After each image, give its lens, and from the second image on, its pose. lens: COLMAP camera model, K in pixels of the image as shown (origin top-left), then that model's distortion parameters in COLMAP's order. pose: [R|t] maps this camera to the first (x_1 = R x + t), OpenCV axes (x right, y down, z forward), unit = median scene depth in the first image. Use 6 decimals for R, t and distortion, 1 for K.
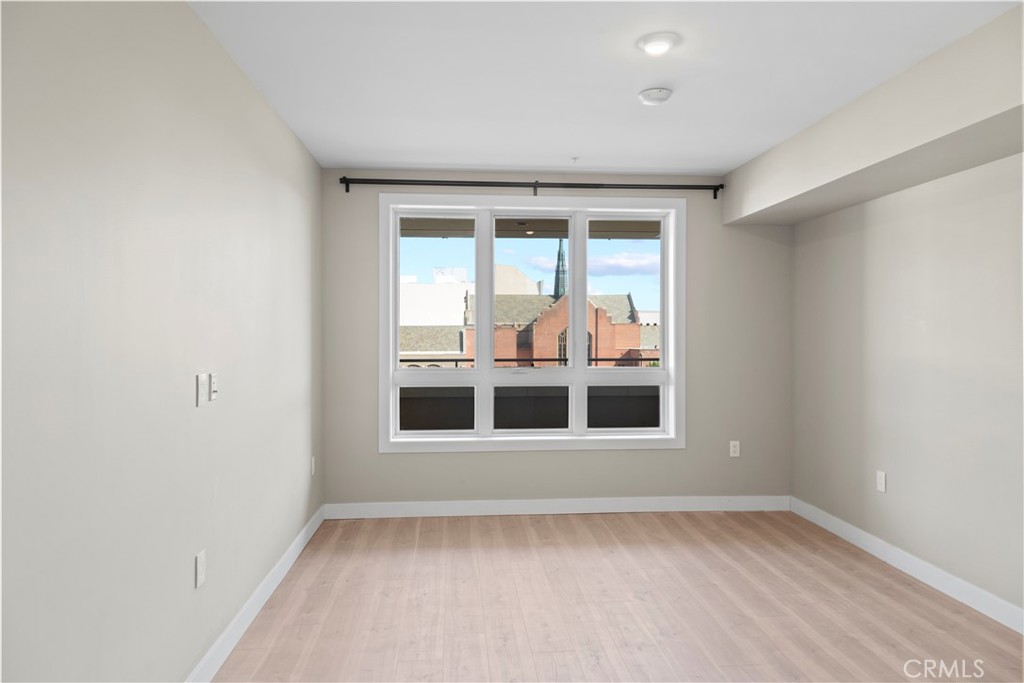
lens RADIAL K [[697.1, 0, 519.8], [0, 697.1, 337.8], [0, 0, 1]] dist [0.027385, -0.011963]
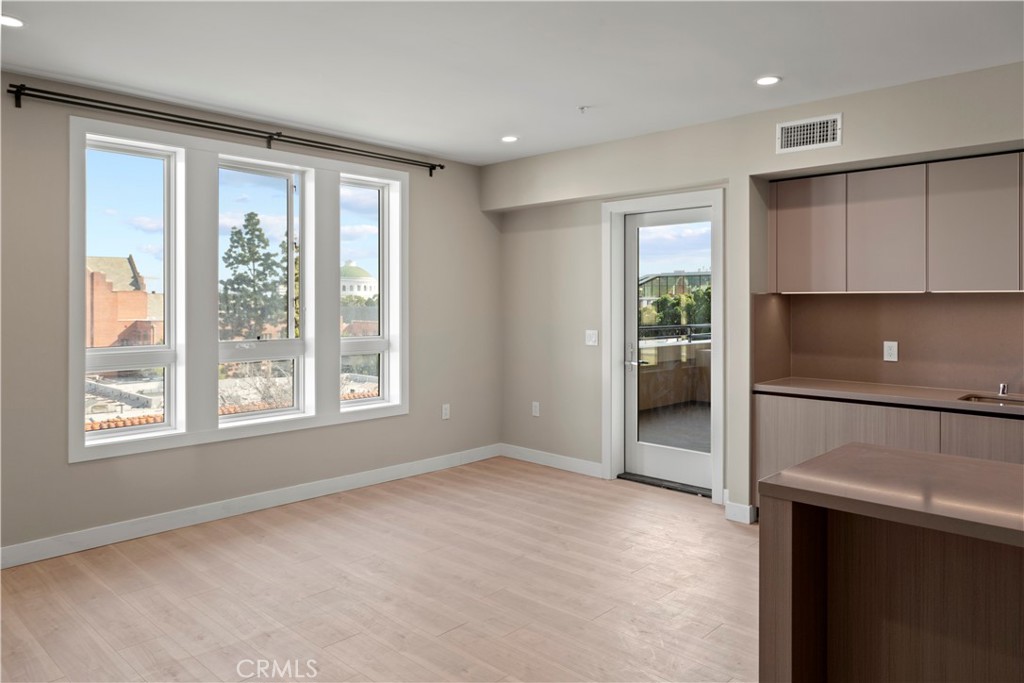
lens RADIAL K [[697.1, 0, 525.3], [0, 697.1, 302.8], [0, 0, 1]] dist [0.027385, -0.011963]
pose [[0.762699, 0.001808, 0.646751, -0.293812], [0.001889, 0.999986, -0.005023, -0.002030], [-0.646751, 0.005053, 0.762684, 0.102942]]
